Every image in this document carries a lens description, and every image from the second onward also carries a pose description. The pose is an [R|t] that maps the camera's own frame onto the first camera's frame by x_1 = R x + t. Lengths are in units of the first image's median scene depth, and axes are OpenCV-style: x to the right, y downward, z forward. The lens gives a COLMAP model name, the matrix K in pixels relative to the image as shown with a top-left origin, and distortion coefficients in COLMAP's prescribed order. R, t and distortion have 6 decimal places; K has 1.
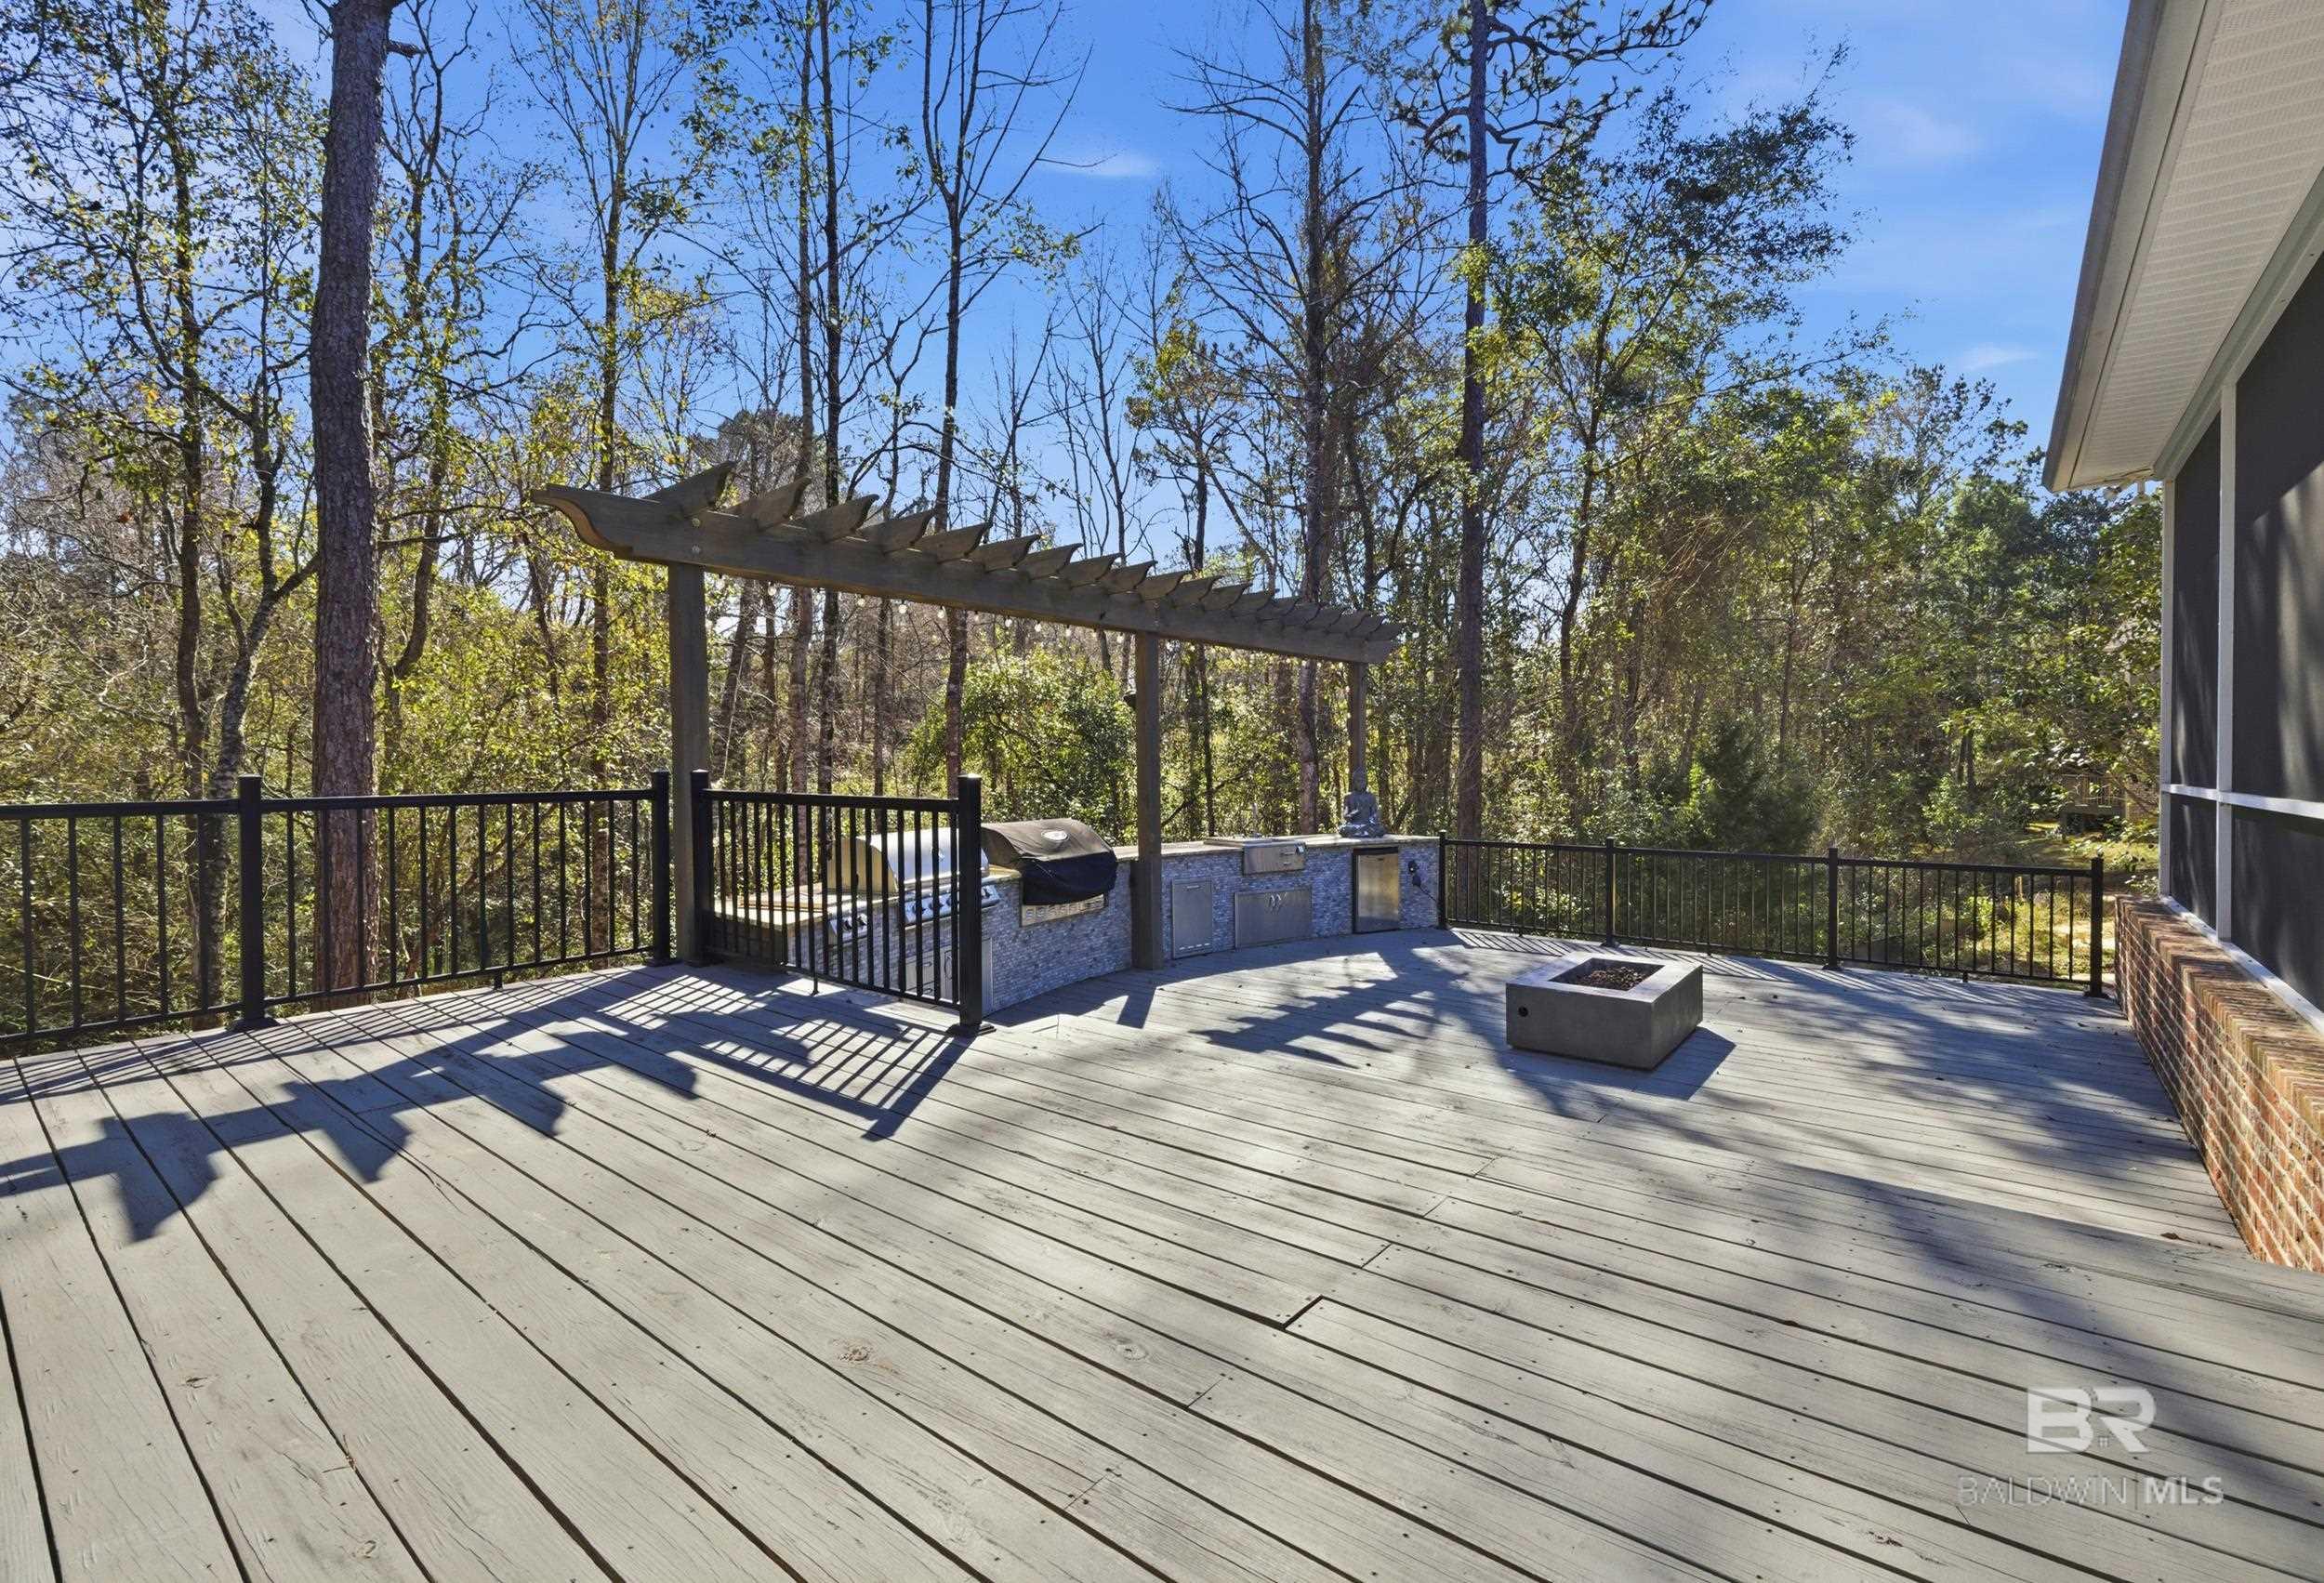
lens RADIAL K [[984.1, 0, 1162.0], [0, 984.1, 791.5], [0, 0, 1]] dist [-0.000374, 0.000210]
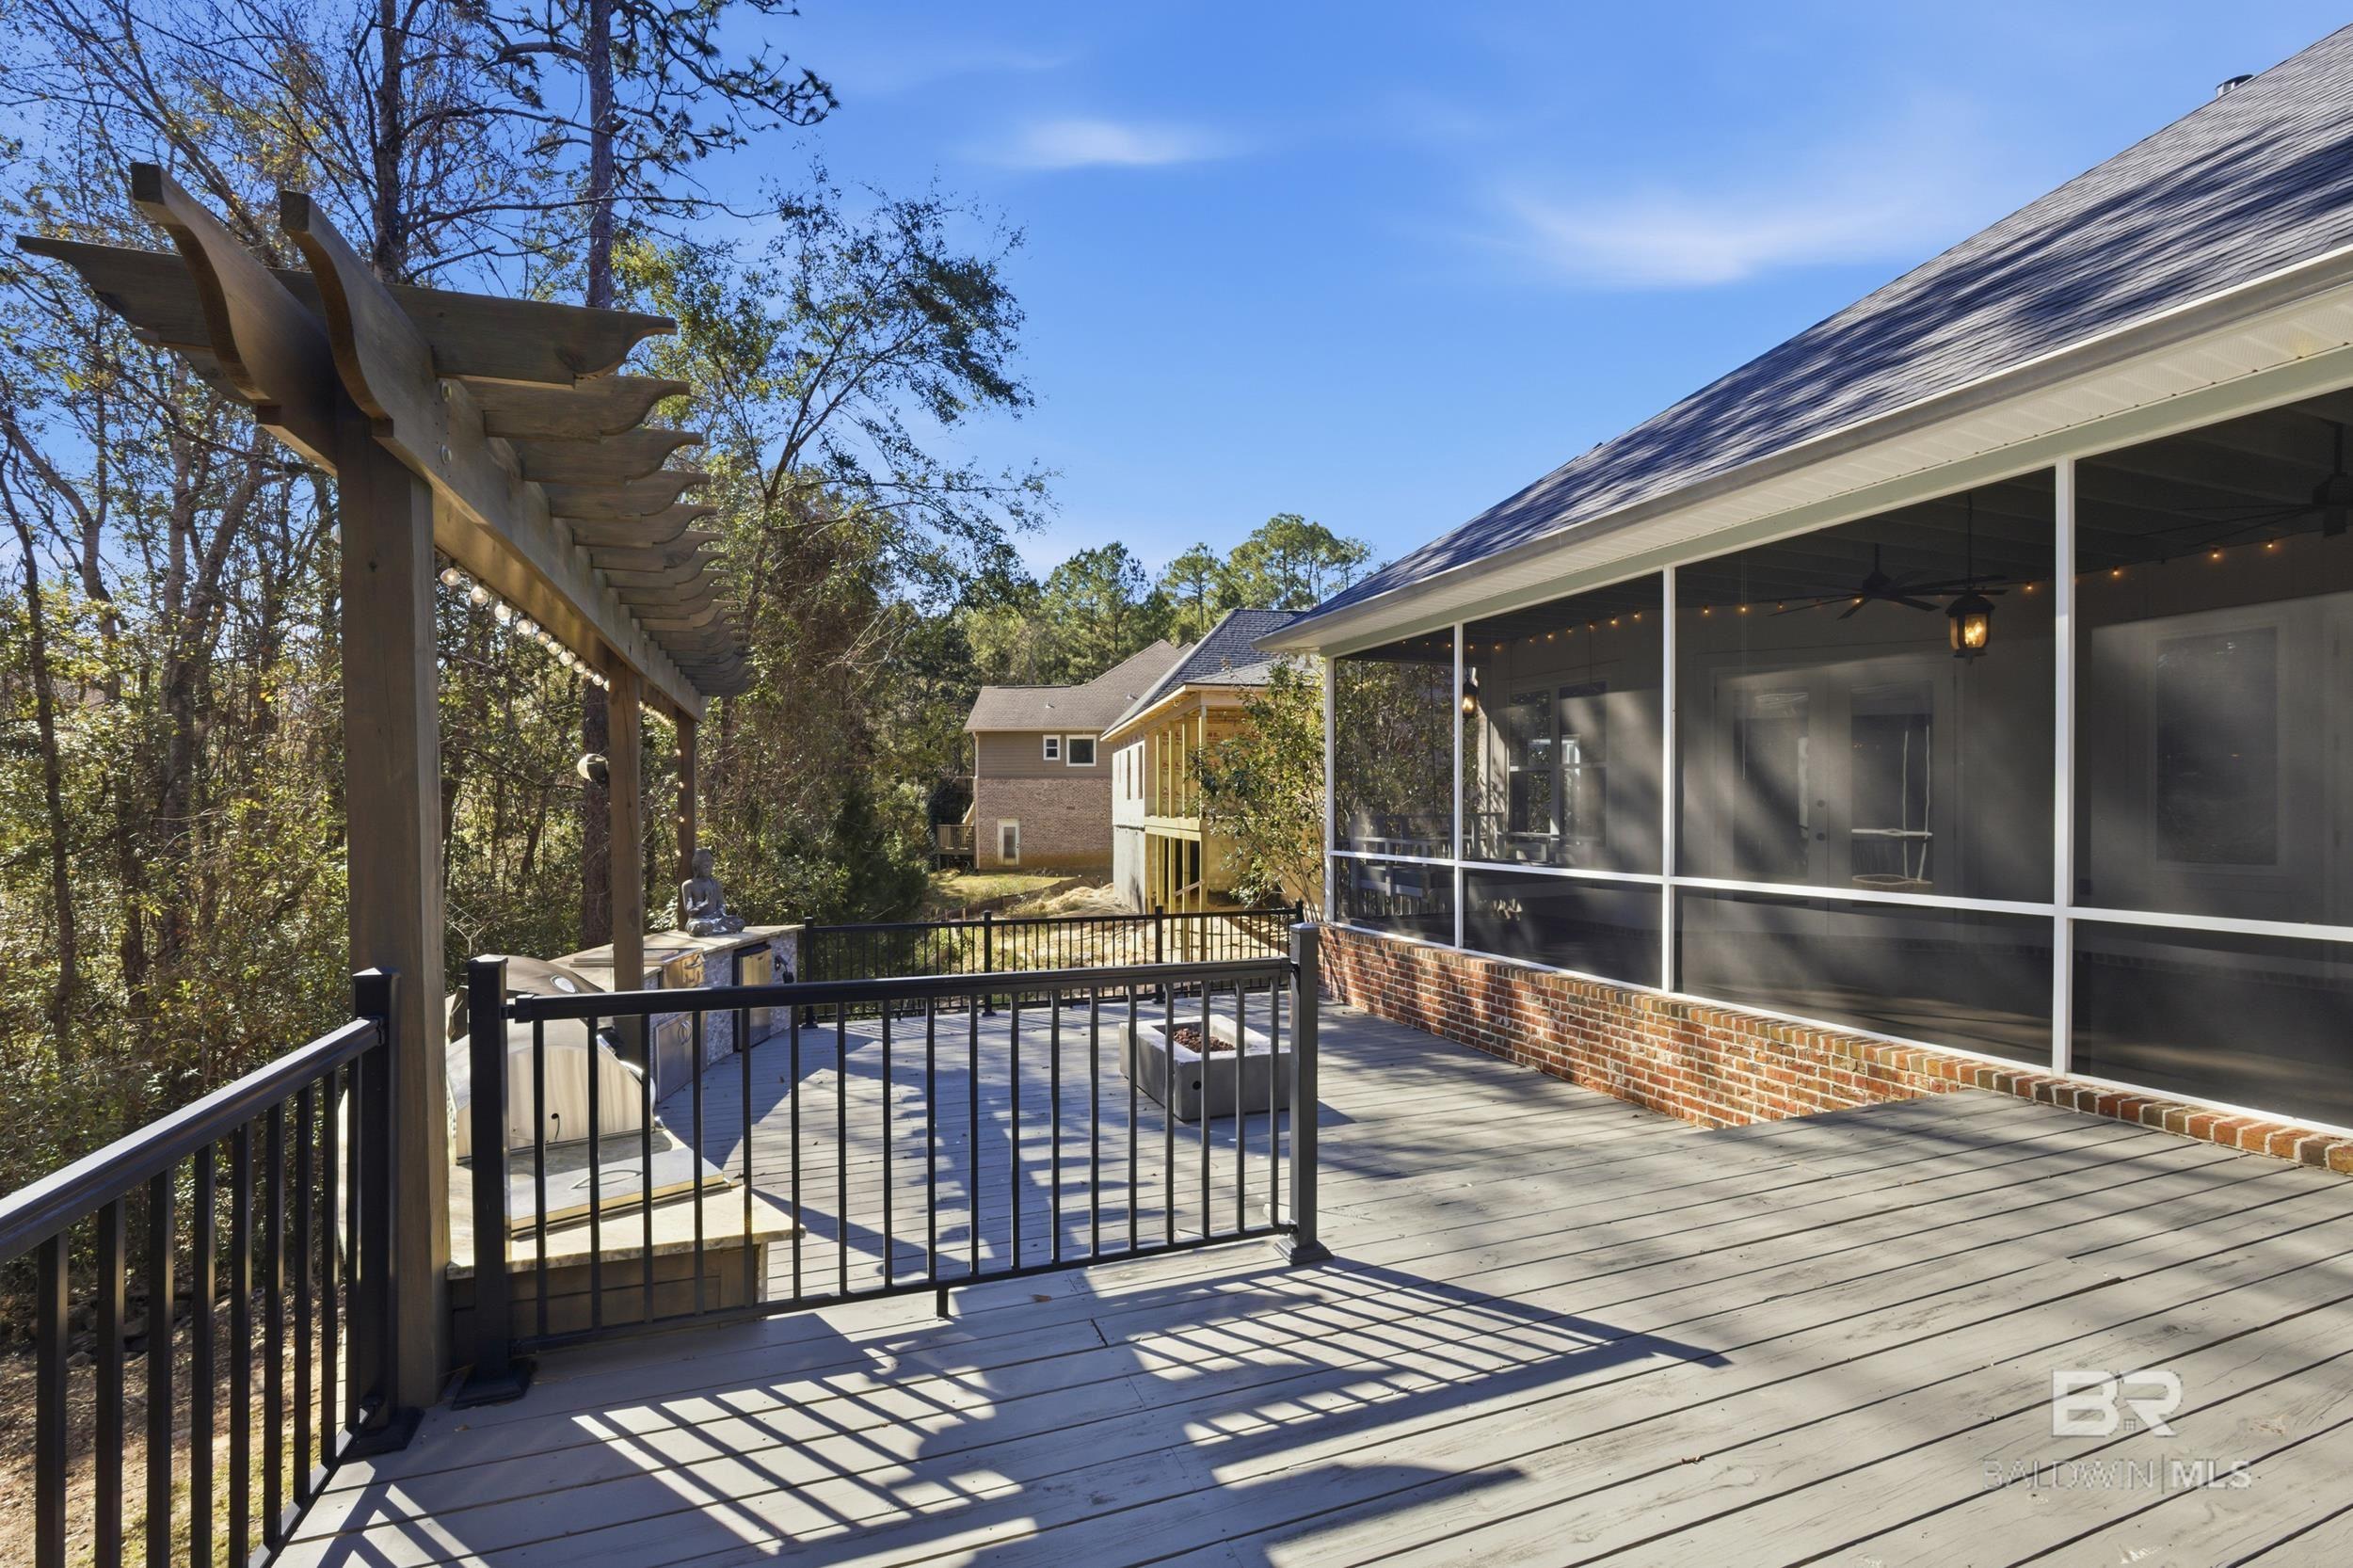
lens RADIAL K [[1052.8, 0, 1176.5], [0, 1052.8, 784.0], [0, 0, 1]] dist [0.001351, 0.000168]
pose [[0.473939, 0.037312, 0.879767, -1.081150], [0.007823, 0.998884, -0.046578, -0.087763], [-0.880523, 0.028958, 0.473118, 0.780064]]
